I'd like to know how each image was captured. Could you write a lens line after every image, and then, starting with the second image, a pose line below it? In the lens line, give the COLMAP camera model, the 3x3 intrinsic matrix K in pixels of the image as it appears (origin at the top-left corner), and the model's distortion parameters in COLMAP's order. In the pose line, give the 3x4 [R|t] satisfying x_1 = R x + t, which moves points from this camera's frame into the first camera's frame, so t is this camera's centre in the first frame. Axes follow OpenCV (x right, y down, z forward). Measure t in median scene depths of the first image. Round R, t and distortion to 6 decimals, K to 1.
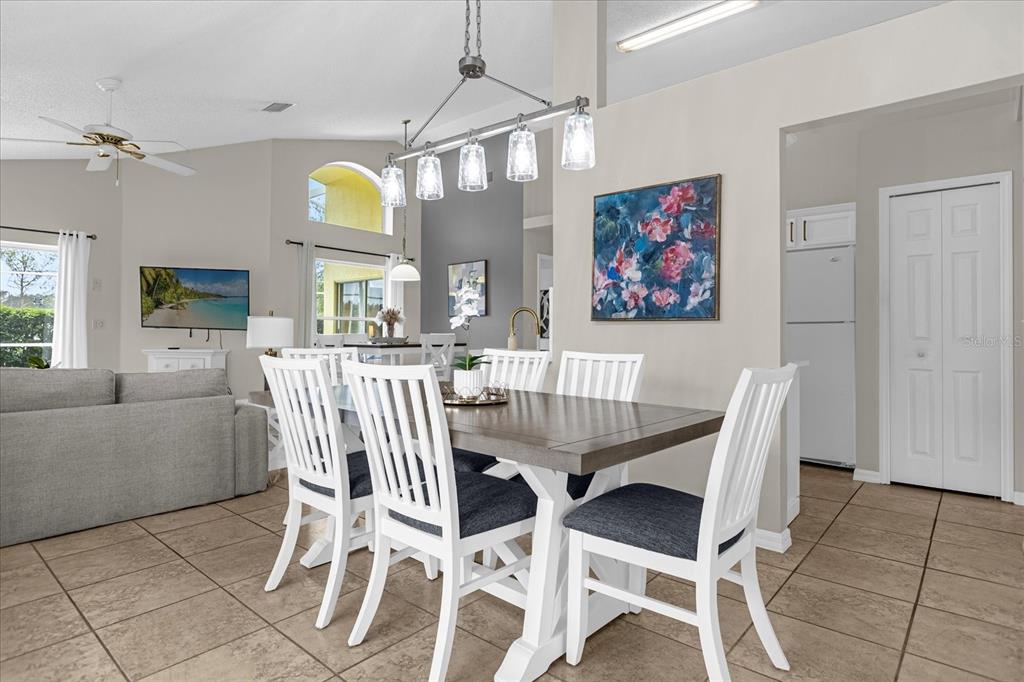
lens RADIAL K [[515.3, 0, 518.0], [0, 515.3, 327.7], [0, 0, 1]] dist [-0.004310, -0.000138]
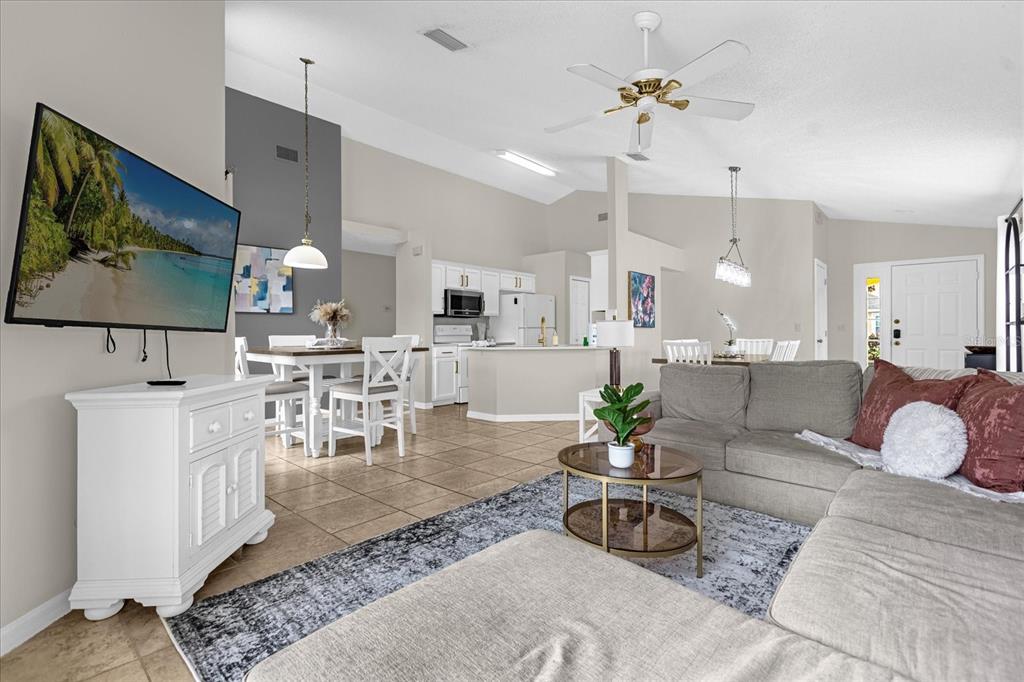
lens RADIAL K [[468.1, 0, 510.5], [0, 468.1, 338.3], [0, 0, 1]] dist [-0.003602, -0.000443]
pose [[0.072254, -0.013984, 0.997288, -0.812245], [-0.004106, 0.999889, 0.014318, 0.003803], [-0.997378, -0.005129, 0.072188, 0.579719]]
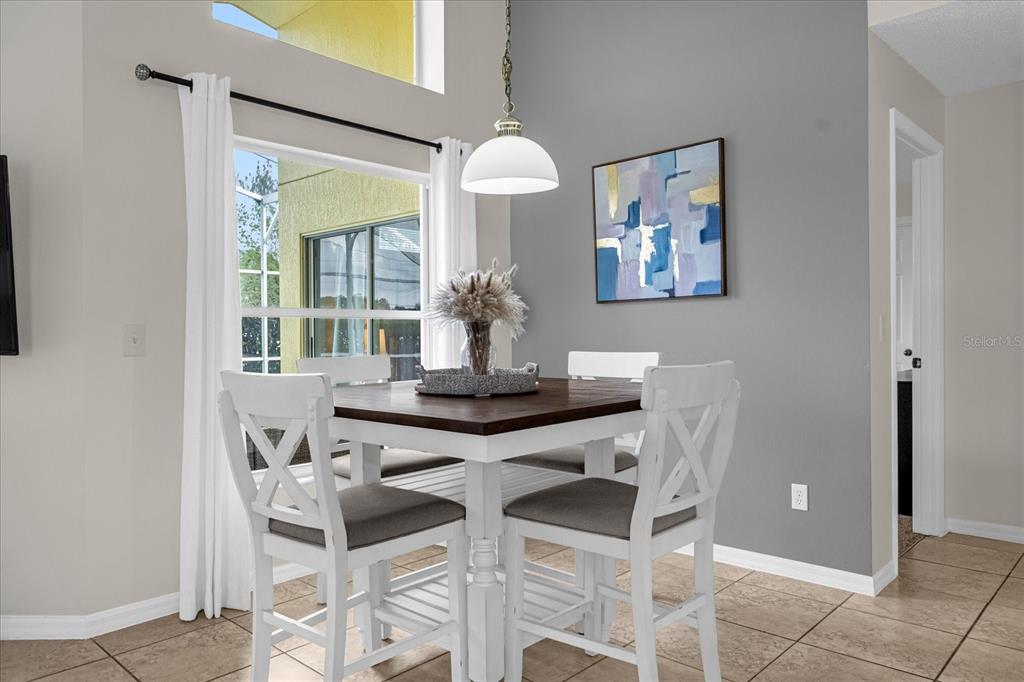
lens RADIAL K [[717.3, 0, 508.1], [0, 717.3, 339.5], [0, 0, 1]] dist [-0.009335, -0.000769]
pose [[0.997515, -0.016104, -0.068583, -0.174548], [0.017210, 0.999731, 0.015566, -0.004902], [0.068313, -0.016707, 0.997524, 0.504098]]
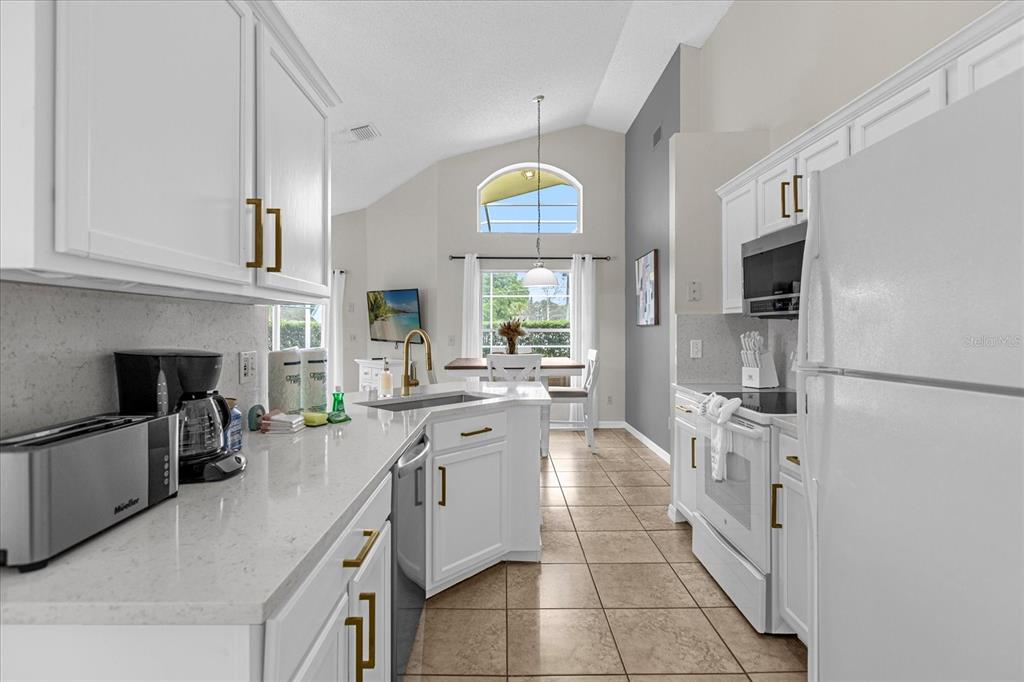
lens RADIAL K [[515.3, 0, 513.6], [0, 515.3, 330.1], [0, 0, 1]] dist [-0.004310, -0.000138]
pose [[0.655846, -0.005355, -0.754875, 0.354158], [0.009426, 0.999955, 0.001096, -0.019962], [0.754836, -0.007834, 0.655867, 0.371401]]
